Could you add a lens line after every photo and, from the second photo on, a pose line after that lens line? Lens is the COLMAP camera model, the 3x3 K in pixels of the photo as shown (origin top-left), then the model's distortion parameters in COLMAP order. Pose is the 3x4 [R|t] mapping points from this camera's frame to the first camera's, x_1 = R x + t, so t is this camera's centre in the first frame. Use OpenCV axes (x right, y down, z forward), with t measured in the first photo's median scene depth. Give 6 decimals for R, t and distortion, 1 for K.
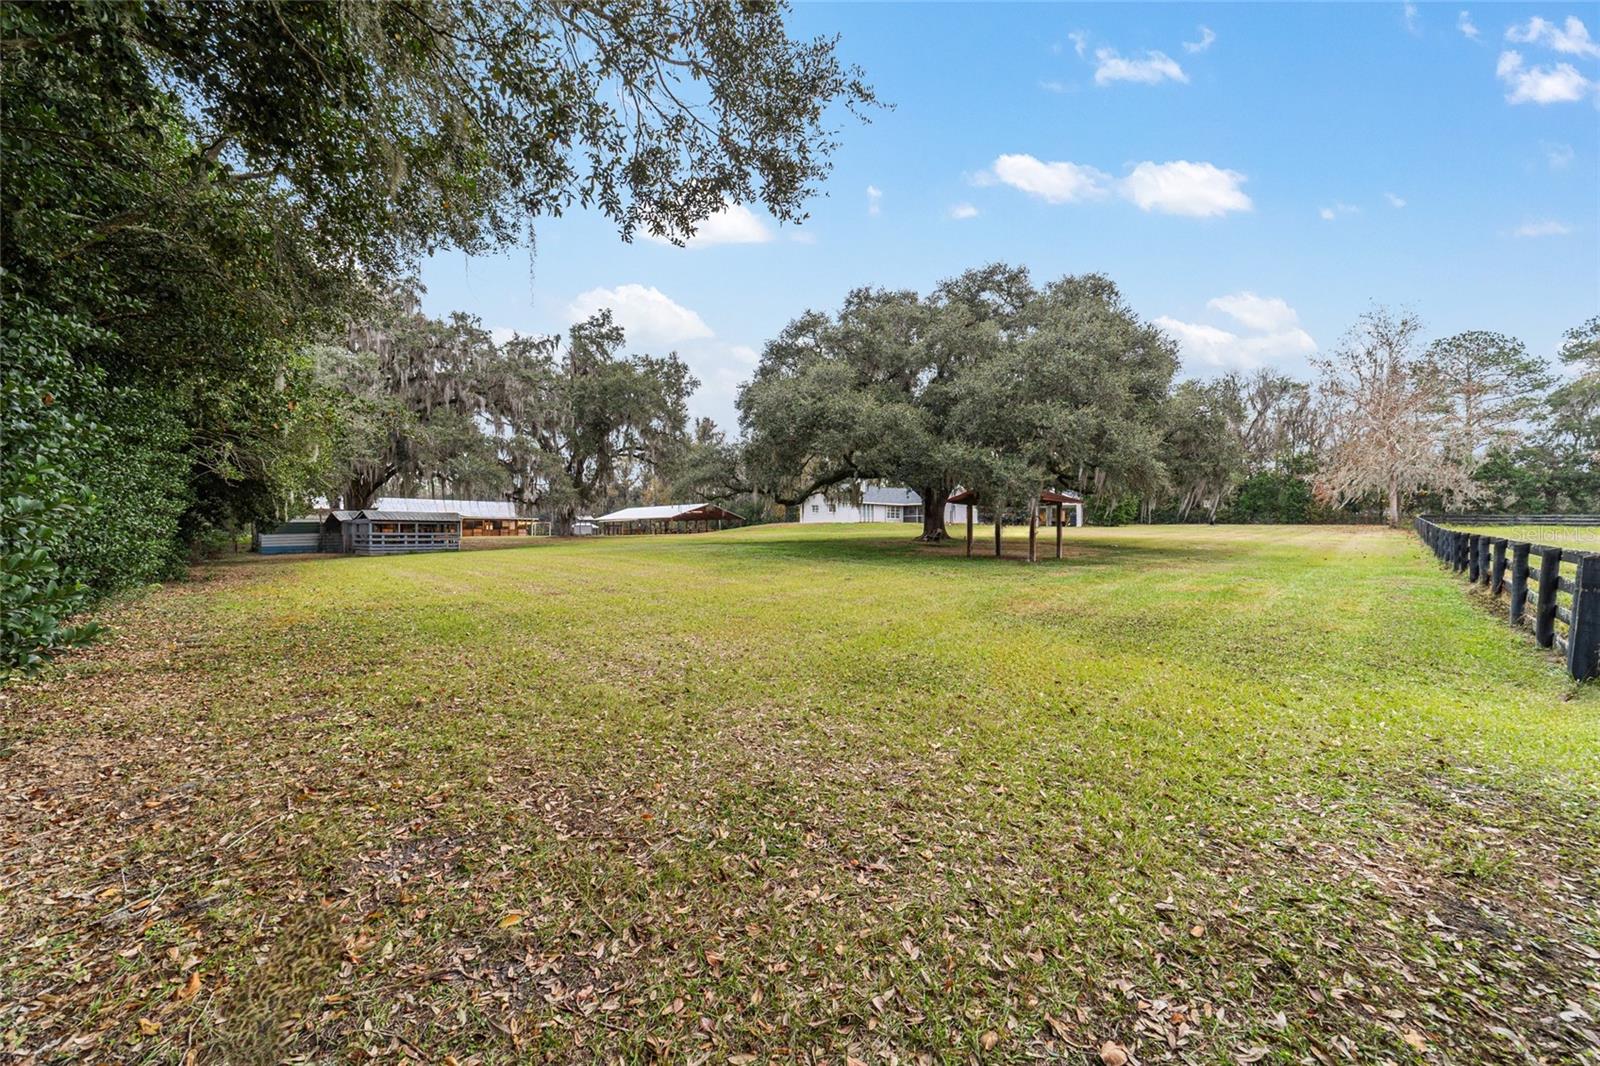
lens RADIAL K [[622.1, 0, 797.1], [0, 622.1, 528.3], [0, 0, 1]] dist [0.000819, 0.001098]
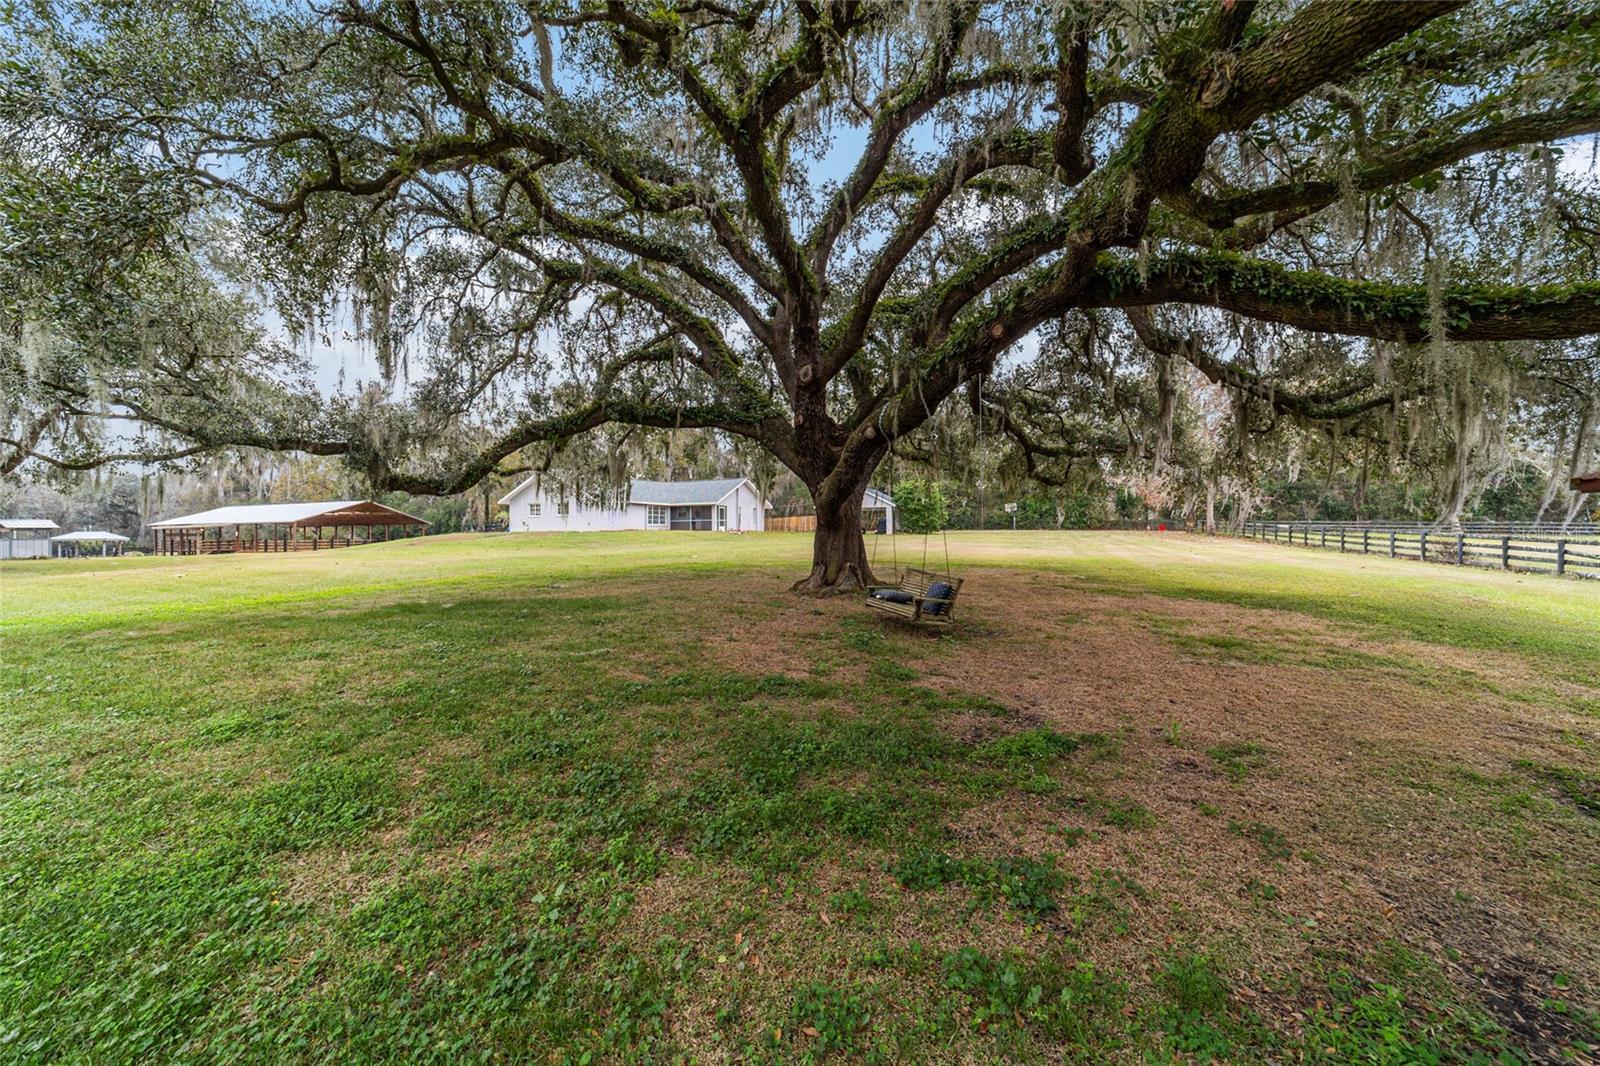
lens RADIAL K [[622.1, 0, 796.7], [0, 622.1, 530.1], [0, 0, 1]] dist [0.000819, 0.001098]
pose [[0.915769, -0.003122, 0.401692, 0.018555], [0.004985, 0.999981, -0.003593, -0.005535], [-0.401673, 0.005293, 0.915768, 0.297220]]
